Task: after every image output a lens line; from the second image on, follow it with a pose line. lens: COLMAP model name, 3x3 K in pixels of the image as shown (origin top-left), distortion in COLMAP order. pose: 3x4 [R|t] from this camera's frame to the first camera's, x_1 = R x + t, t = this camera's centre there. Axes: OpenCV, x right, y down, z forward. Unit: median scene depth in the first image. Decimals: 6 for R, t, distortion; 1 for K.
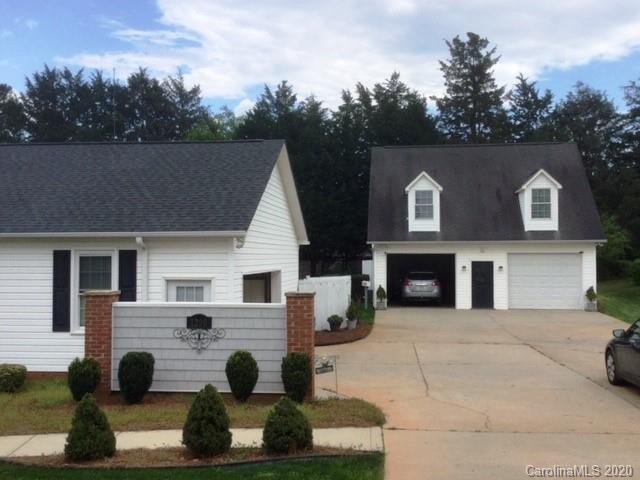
lens RADIAL K [[700.7, 0, 316.7], [0, 700.7, 239.8], [0, 0, 1]] dist [0.211734, -0.483920]
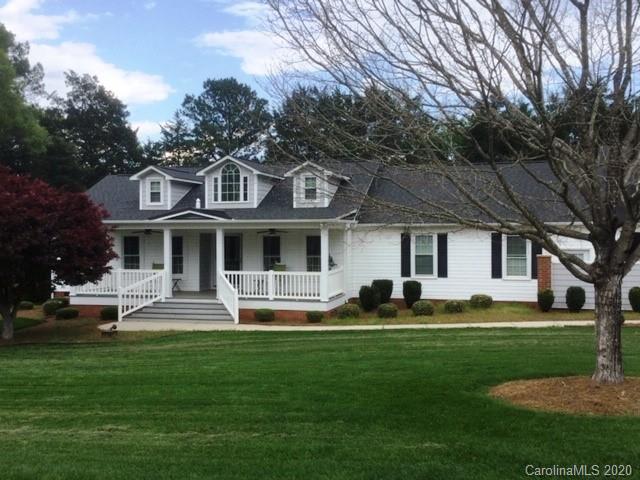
lens RADIAL K [[700.7, 0, 316.7], [0, 700.7, 239.8], [0, 0, 1]] dist [0.211734, -0.483920]
pose [[0.981929, -0.004473, -0.189196, -0.457762], [0.012374, 0.999099, 0.040598, -0.043977], [0.188844, -0.042205, 0.981100, -0.802547]]
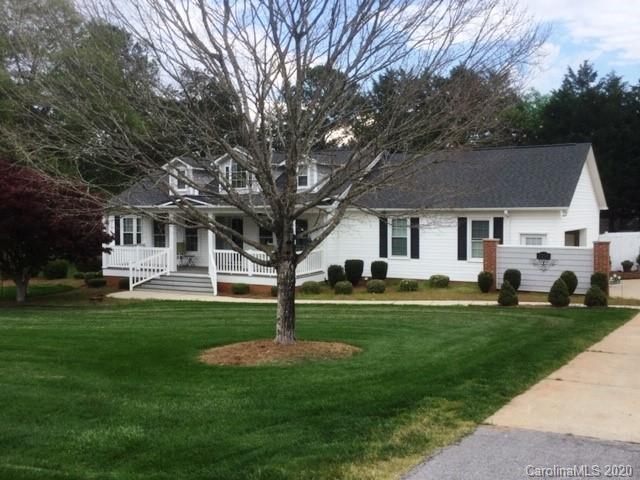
lens RADIAL K [[700.7, 0, 316.7], [0, 700.7, 239.8], [0, 0, 1]] dist [0.211734, -0.483920]
pose [[0.922417, 0.012180, -0.386003, 0.009853], [0.013113, 0.997938, 0.062825, -0.048072], [0.385973, -0.063012, 0.920356, -0.862572]]
